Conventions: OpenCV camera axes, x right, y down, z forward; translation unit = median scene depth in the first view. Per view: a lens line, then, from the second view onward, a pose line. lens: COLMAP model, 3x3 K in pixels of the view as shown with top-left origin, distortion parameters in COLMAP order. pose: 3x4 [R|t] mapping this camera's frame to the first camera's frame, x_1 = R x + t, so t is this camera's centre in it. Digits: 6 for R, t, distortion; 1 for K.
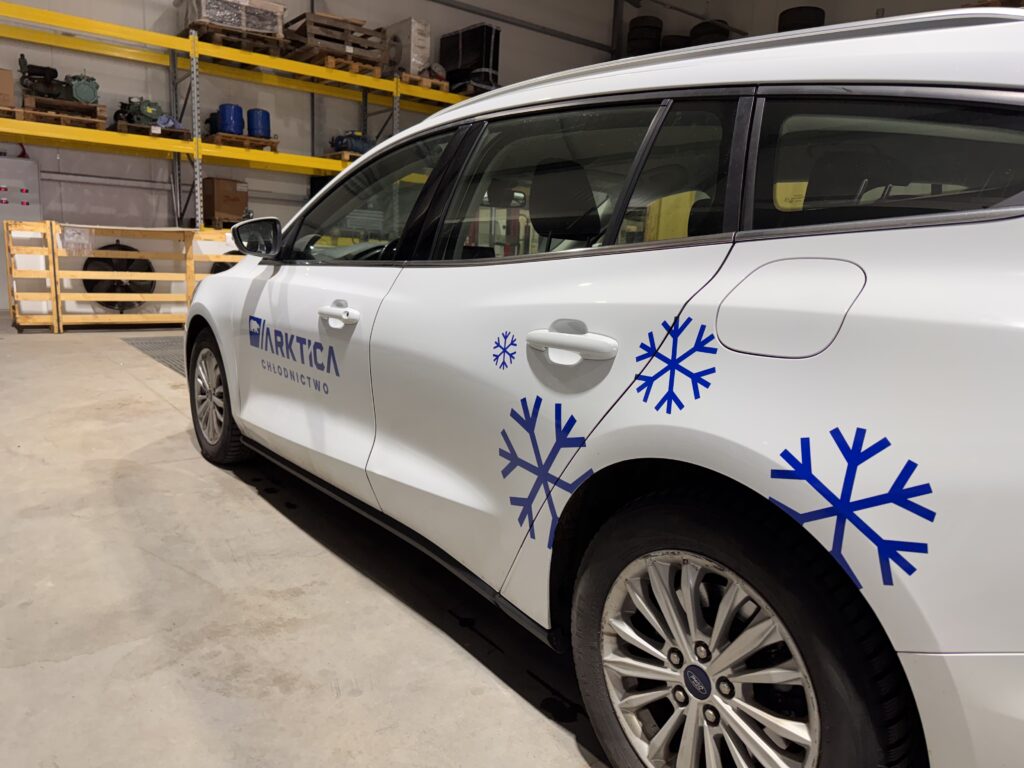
lens RADIAL K [[728.2, 0, 520.2], [0, 728.2, 382.1], [0, 0, 1]] dist [0.051814, -0.041289]
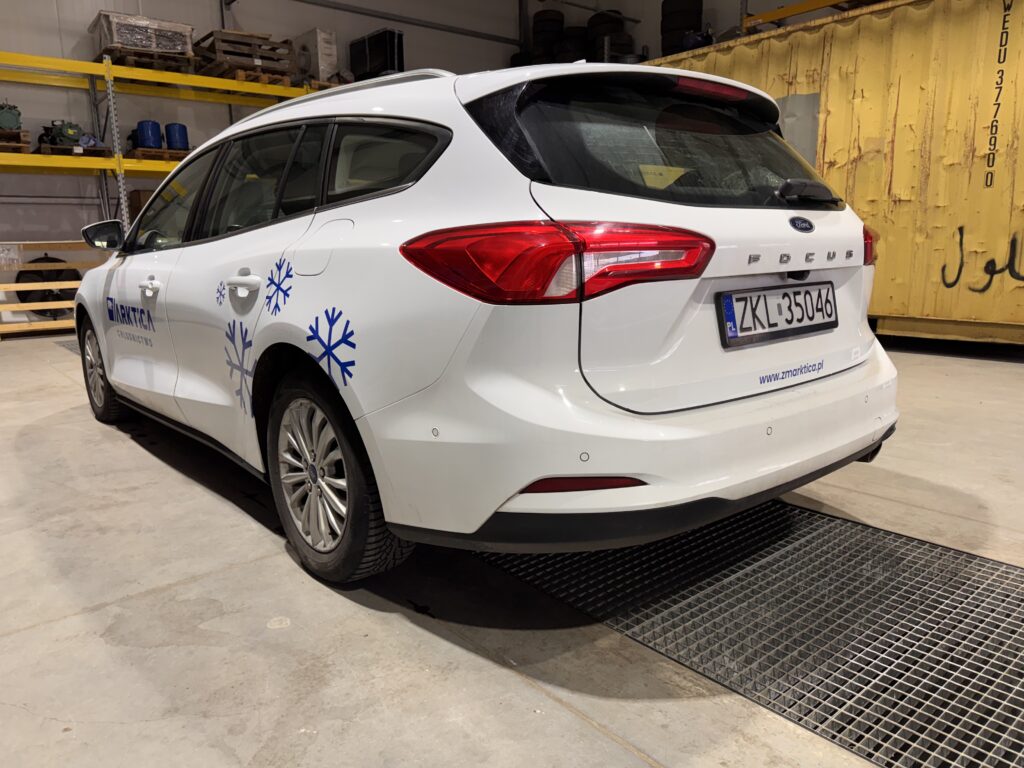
lens RADIAL K [[728.2, 0, 511.4], [0, 728.2, 378.1], [0, 0, 1]] dist [0.051814, -0.041289]
pose [[0.997153, -0.073129, 0.018362, 0.268498], [0.072980, 0.997296, 0.008654, 0.080794], [-0.018946, -0.007289, 0.999794, -0.272445]]
